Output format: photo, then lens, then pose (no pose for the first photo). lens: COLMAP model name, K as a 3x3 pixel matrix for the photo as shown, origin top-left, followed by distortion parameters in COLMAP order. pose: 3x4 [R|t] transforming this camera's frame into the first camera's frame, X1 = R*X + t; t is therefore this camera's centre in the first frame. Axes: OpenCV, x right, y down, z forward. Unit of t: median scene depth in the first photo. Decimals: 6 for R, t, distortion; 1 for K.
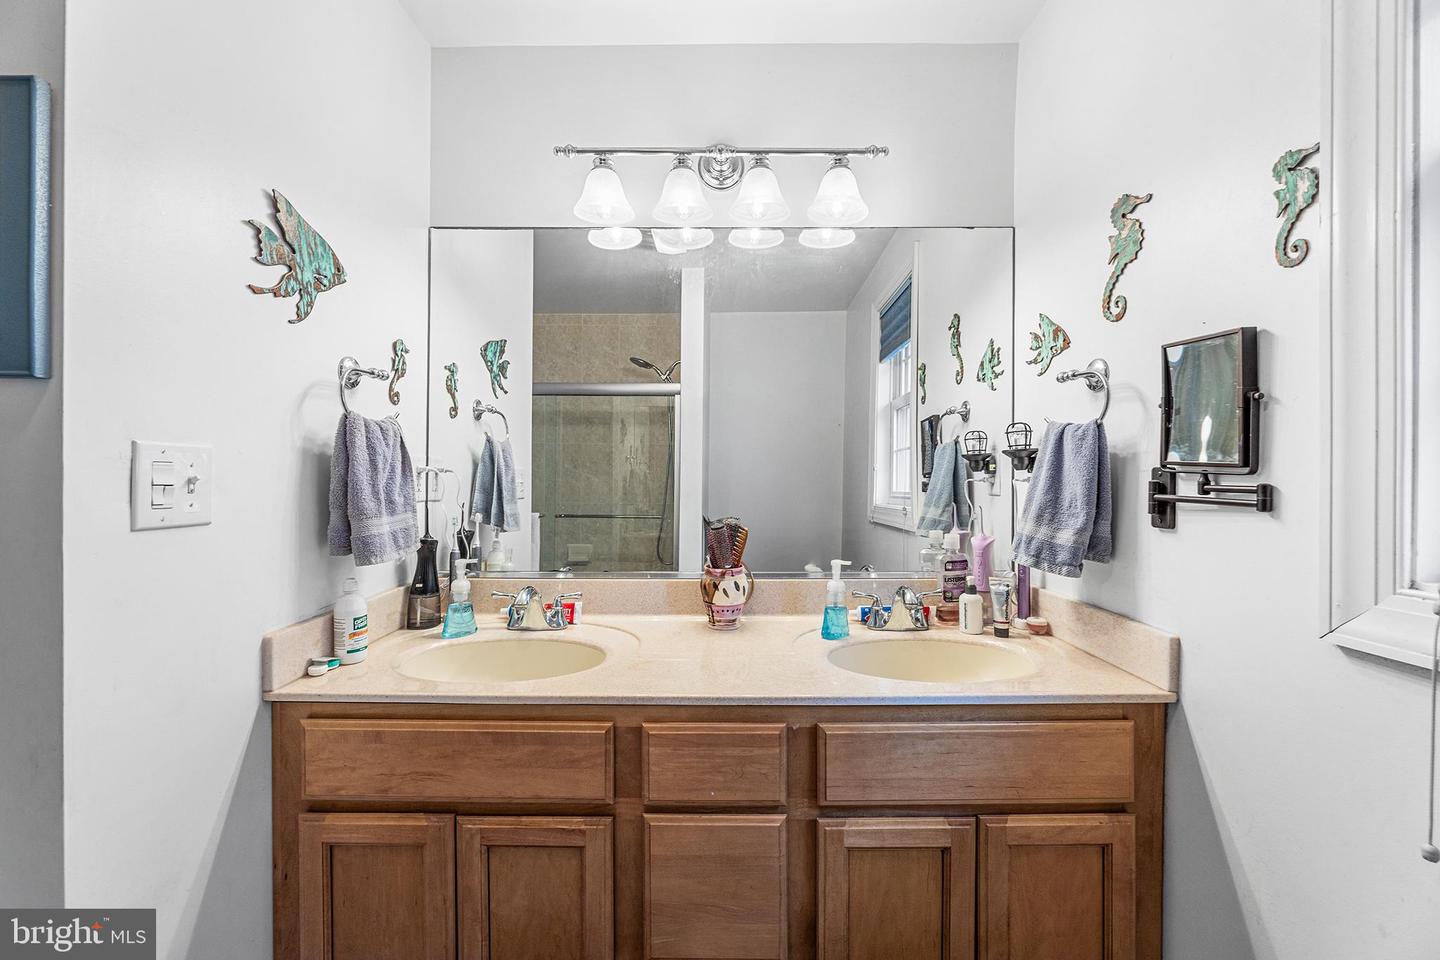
lens RADIAL K [[583.1, 0, 716.0], [0, 583.1, 474.4], [0, 0, 1]] dist [0.001886, 0.000250]
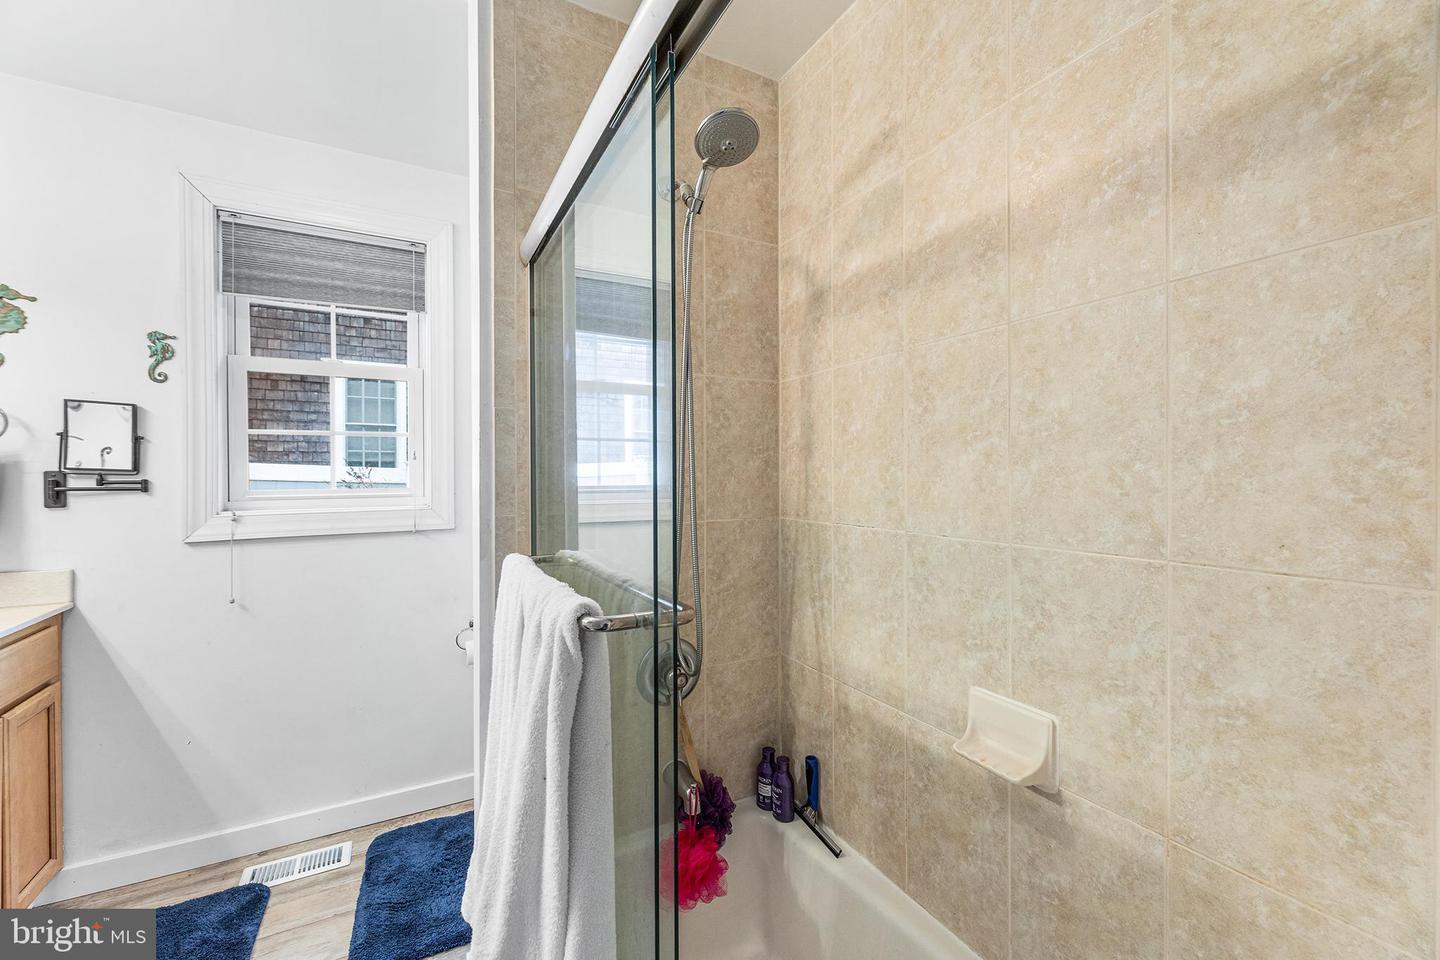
lens RADIAL K [[583.1, 0, 716.0], [0, 583.1, 474.4], [0, 0, 1]] dist [0.001886, 0.000250]
pose [[-0.484820, -0.003621, 0.874606, -1.896668], [0.005486, 0.999959, 0.007182, -0.004945], [-0.874596, 0.008280, -0.484781, 0.198443]]
